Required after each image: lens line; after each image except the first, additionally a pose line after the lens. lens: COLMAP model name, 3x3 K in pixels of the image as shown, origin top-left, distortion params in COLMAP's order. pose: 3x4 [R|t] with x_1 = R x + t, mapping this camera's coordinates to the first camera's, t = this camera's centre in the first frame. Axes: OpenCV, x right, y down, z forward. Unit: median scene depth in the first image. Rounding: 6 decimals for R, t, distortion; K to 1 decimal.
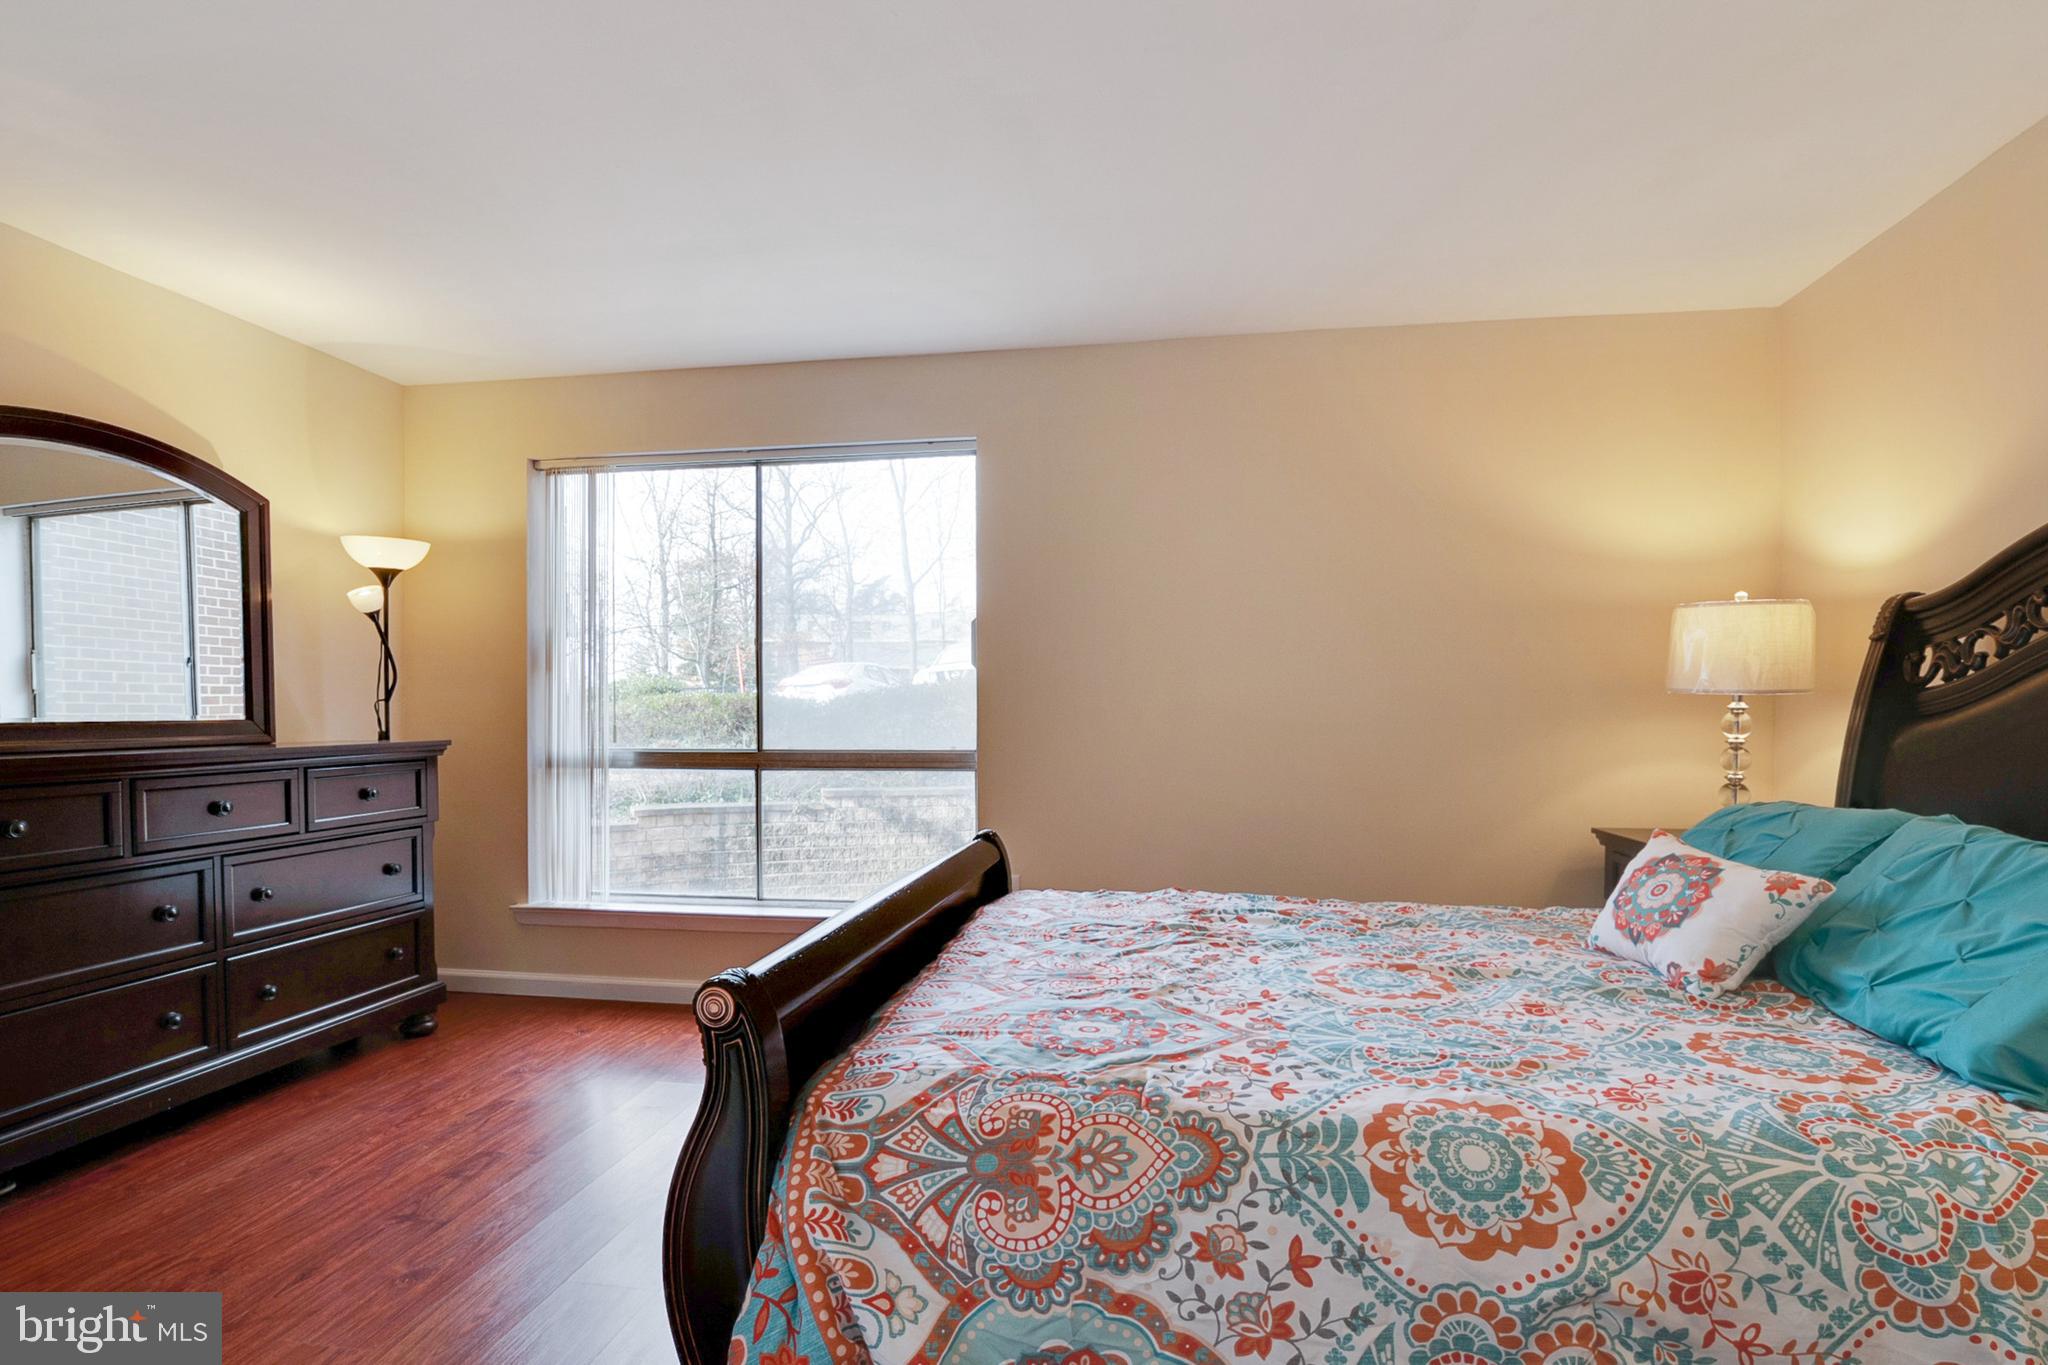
lens RADIAL K [[1004.6, 0, 1029.6], [0, 1004.6, 688.5], [0, 0, 1]] dist [-0.005669, -0.006772]
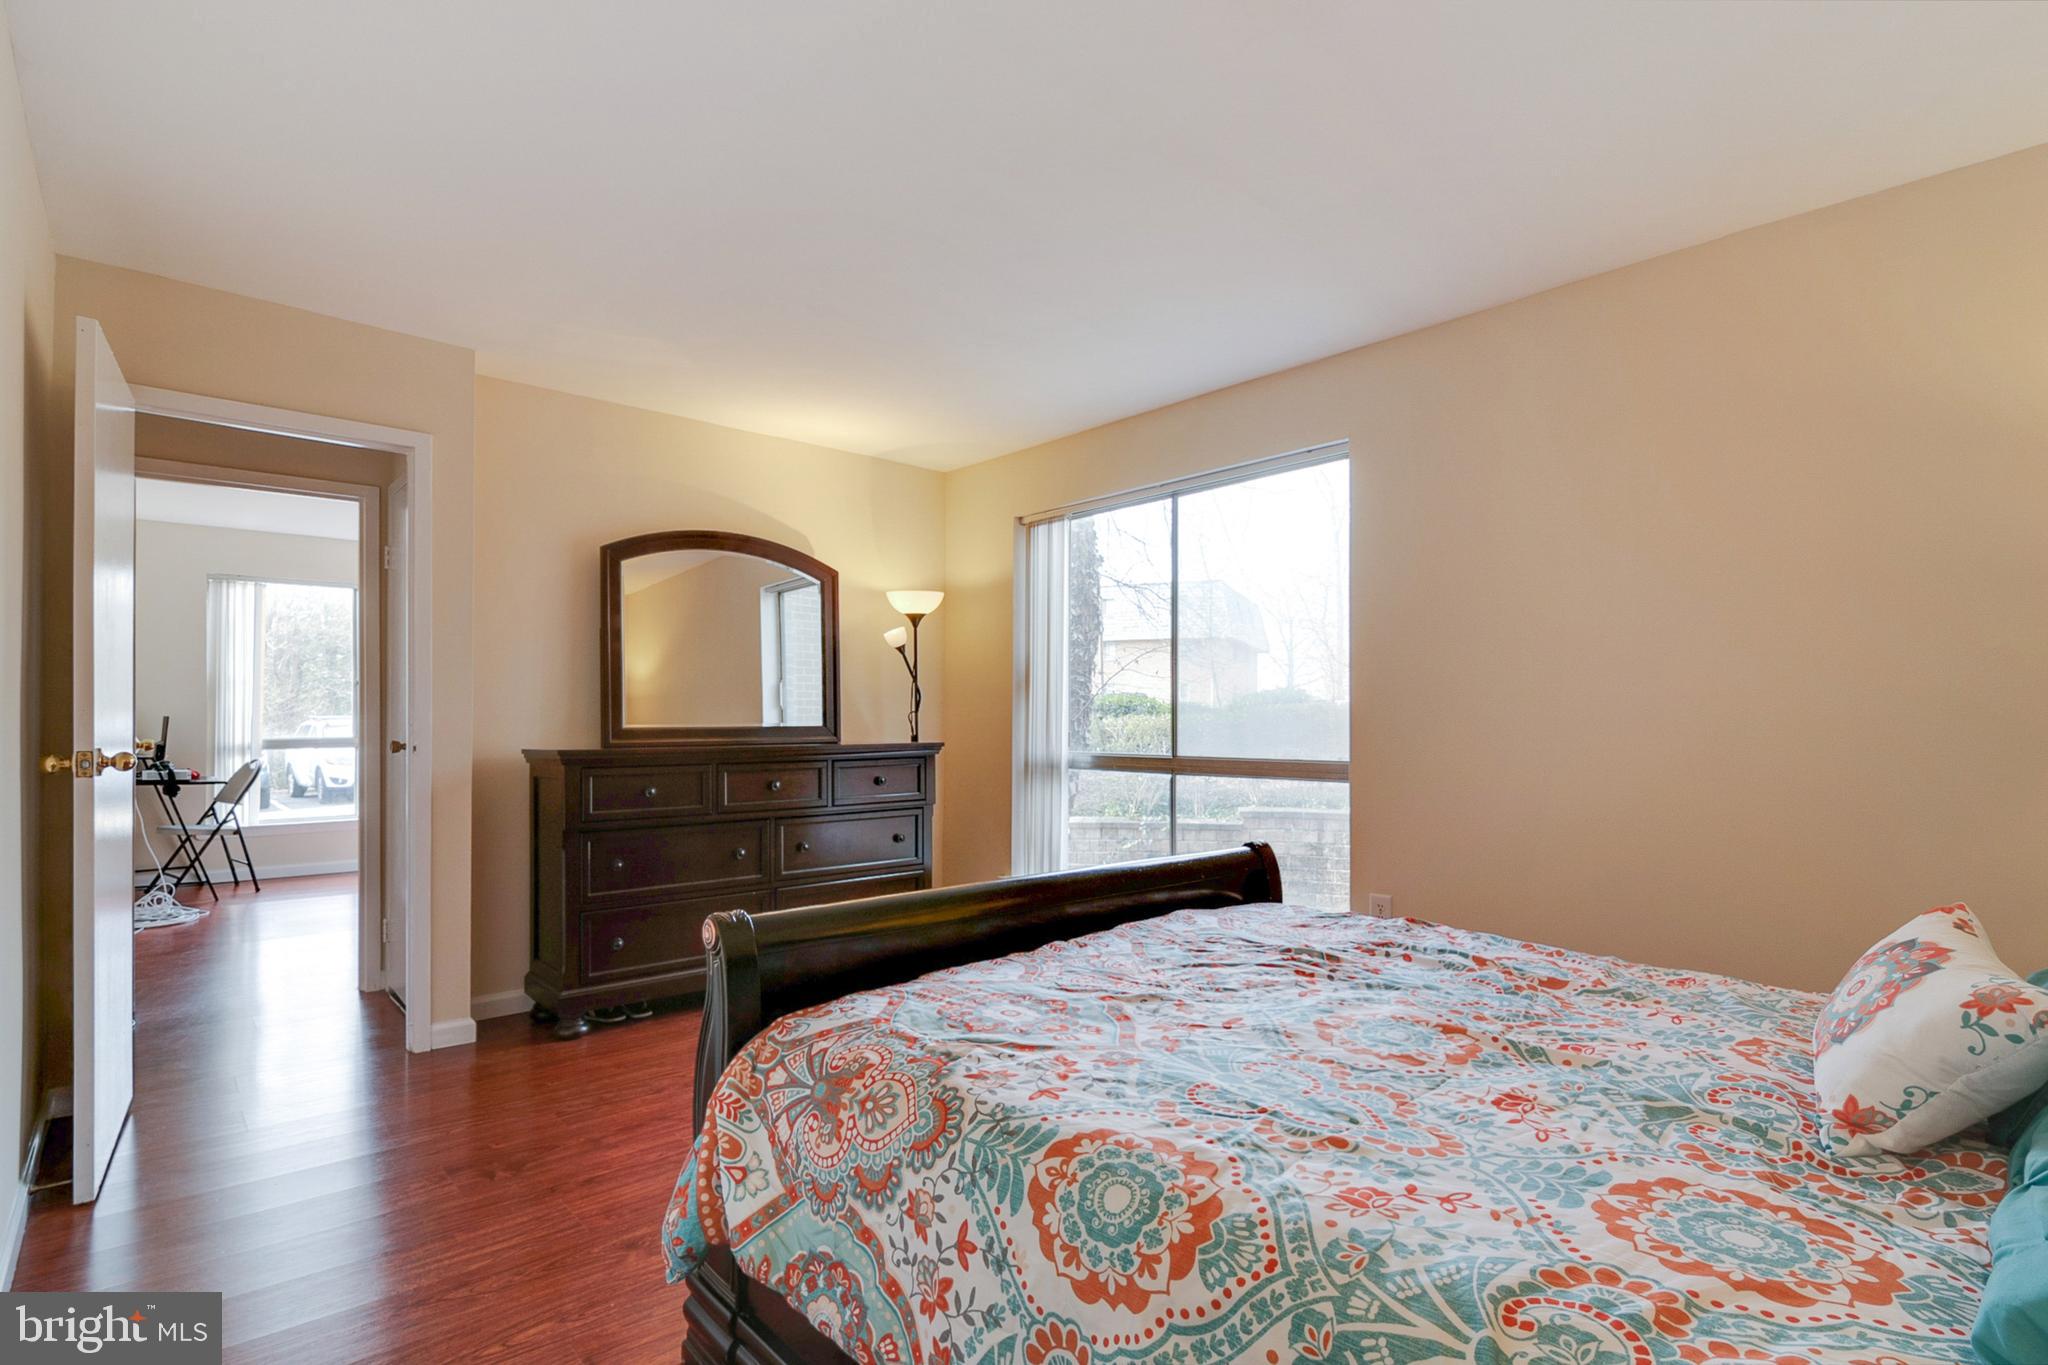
lens RADIAL K [[1004.6, 0, 1088.4], [0, 1004.6, 682.0], [0, 0, 1]] dist [-0.005669, -0.006772]
pose [[0.787406, -0.022133, -0.616037, 0.846585], [0.011863, 0.999714, -0.020755, 0.005000], [0.616320, 0.009035, 0.787444, 0.203535]]
